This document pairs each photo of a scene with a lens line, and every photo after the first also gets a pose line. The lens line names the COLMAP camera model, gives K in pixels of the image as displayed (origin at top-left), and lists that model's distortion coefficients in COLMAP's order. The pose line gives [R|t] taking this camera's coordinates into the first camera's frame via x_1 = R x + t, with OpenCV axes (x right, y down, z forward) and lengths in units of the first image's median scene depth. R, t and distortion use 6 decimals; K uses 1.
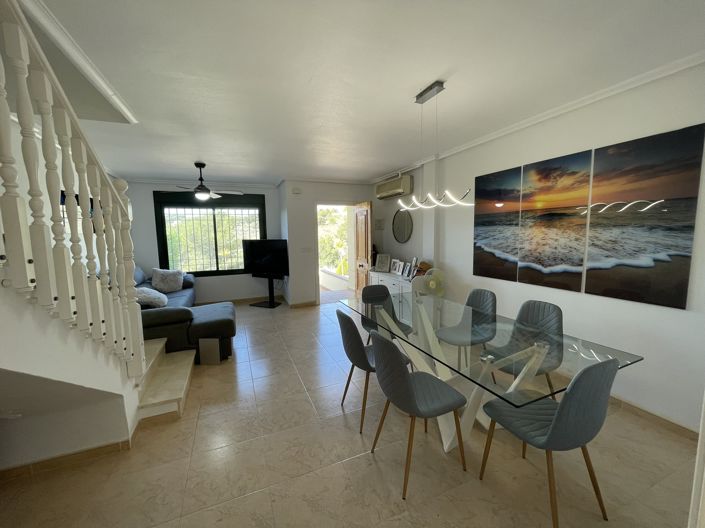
lens RADIAL K [[283.0, 0, 351.7], [0, 283.0, 263.0], [0, 0, 1]] dist [-0.003855, -0.000494]
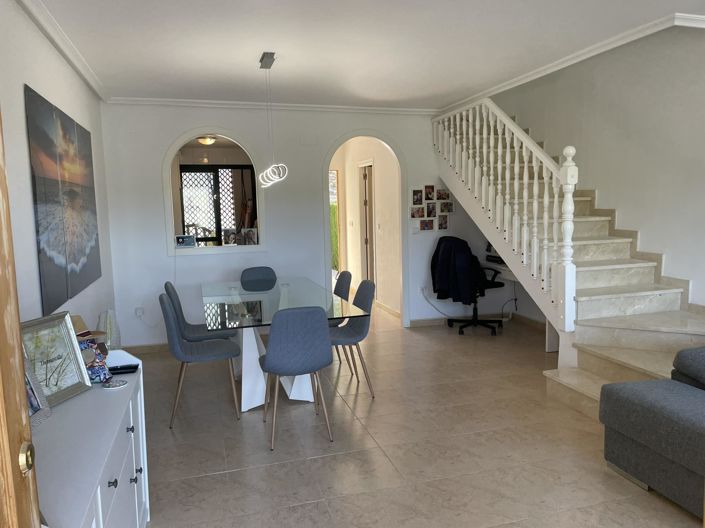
lens RADIAL K [[529.3, 0, 348.3], [0, 529.3, 261.0], [0, 0, 1]] dist [0.051332, -0.058658]
pose [[-0.991633, 0.028559, 0.125893, -0.140745], [0.054356, 0.976928, 0.206538, -0.211865], [-0.117089, 0.211653, -0.970306, 2.002241]]
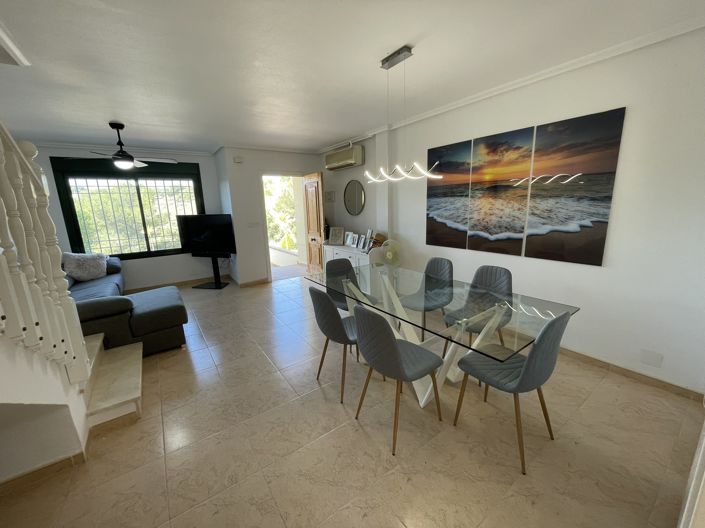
lens RADIAL K [[283.0, 0, 351.6], [0, 283.0, 263.3], [0, 0, 1]] dist [-0.003855, -0.000494]
pose [[0.977410, -0.056594, 0.203636, -0.076325], [0.036281, 0.994108, 0.102141, -0.006950], [-0.208217, -0.092445, 0.973704, 0.021302]]
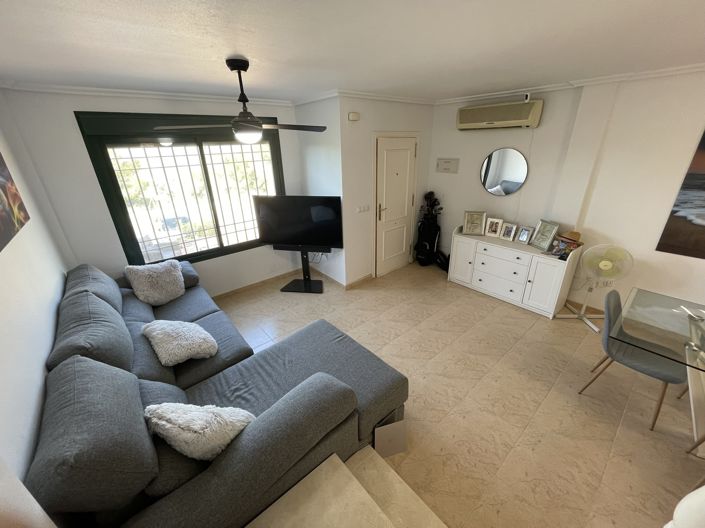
lens RADIAL K [[283.0, 0, 350.5], [0, 283.0, 264.2], [0, 0, 1]] dist [-0.003855, -0.000494]
pose [[0.954712, -0.124803, 0.270091, -0.726241], [0.041091, 0.954381, 0.295751, -0.226332], [-0.294680, -0.271259, 0.916287, 0.605471]]
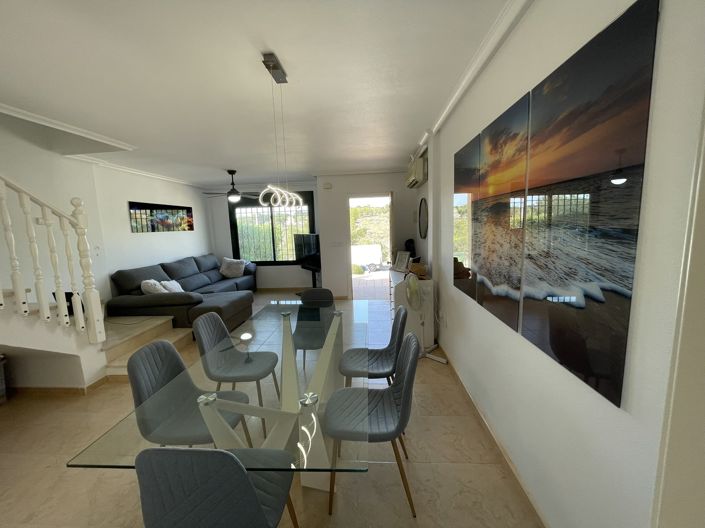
lens RADIAL K [[283.0, 0, 353.4], [0, 283.0, 263.8], [0, 0, 1]] dist [-0.003855, -0.000494]
pose [[0.892697, 0.046109, -0.448292, 0.620182], [-0.026883, 0.998429, 0.049159, -0.053532], [0.449854, -0.031833, 0.892534, 0.241495]]
